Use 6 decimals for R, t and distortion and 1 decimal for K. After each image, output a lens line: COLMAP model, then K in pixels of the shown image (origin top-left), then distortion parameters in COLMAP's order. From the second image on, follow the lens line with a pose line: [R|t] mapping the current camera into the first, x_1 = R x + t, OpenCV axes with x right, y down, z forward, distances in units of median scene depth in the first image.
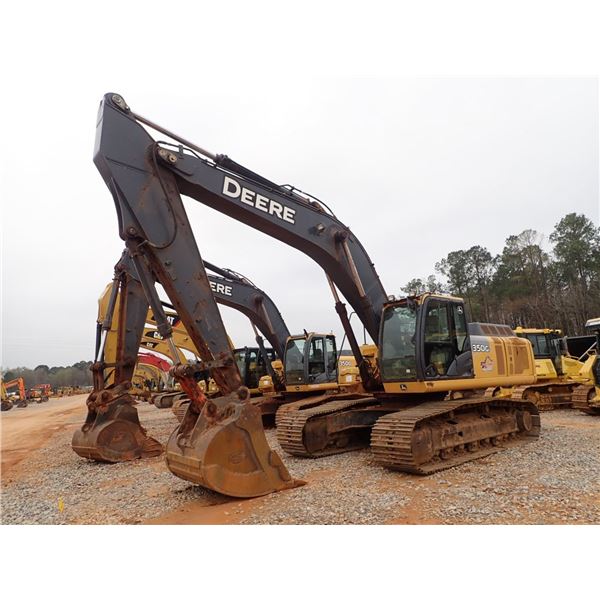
lens RADIAL K [[429.3, 0, 300.0], [0, 429.3, 300.0], [0, 0, 1]] dist [0.010342, 0.001177]
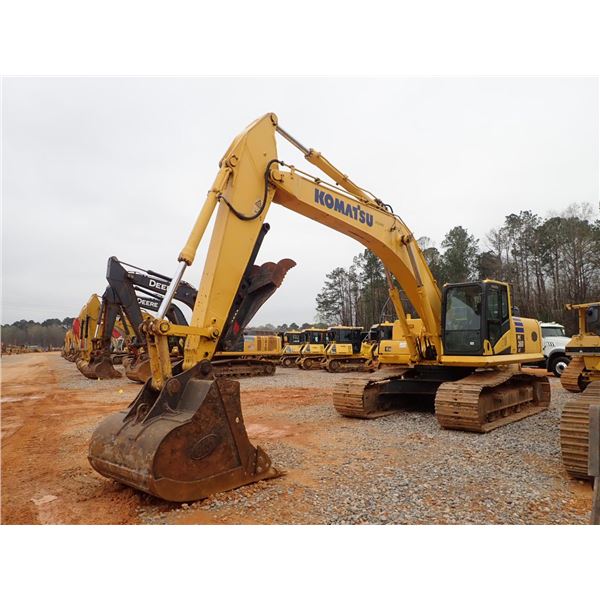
lens RADIAL K [[429.3, 0, 300.0], [0, 429.3, 300.0], [0, 0, 1]] dist [0.010342, 0.001177]
pose [[0.992135, 0.057870, 0.110991, 0.376380], [-0.065294, 0.995782, 0.064456, -0.292226], [-0.106793, -0.071196, 0.991729, -1.457962]]
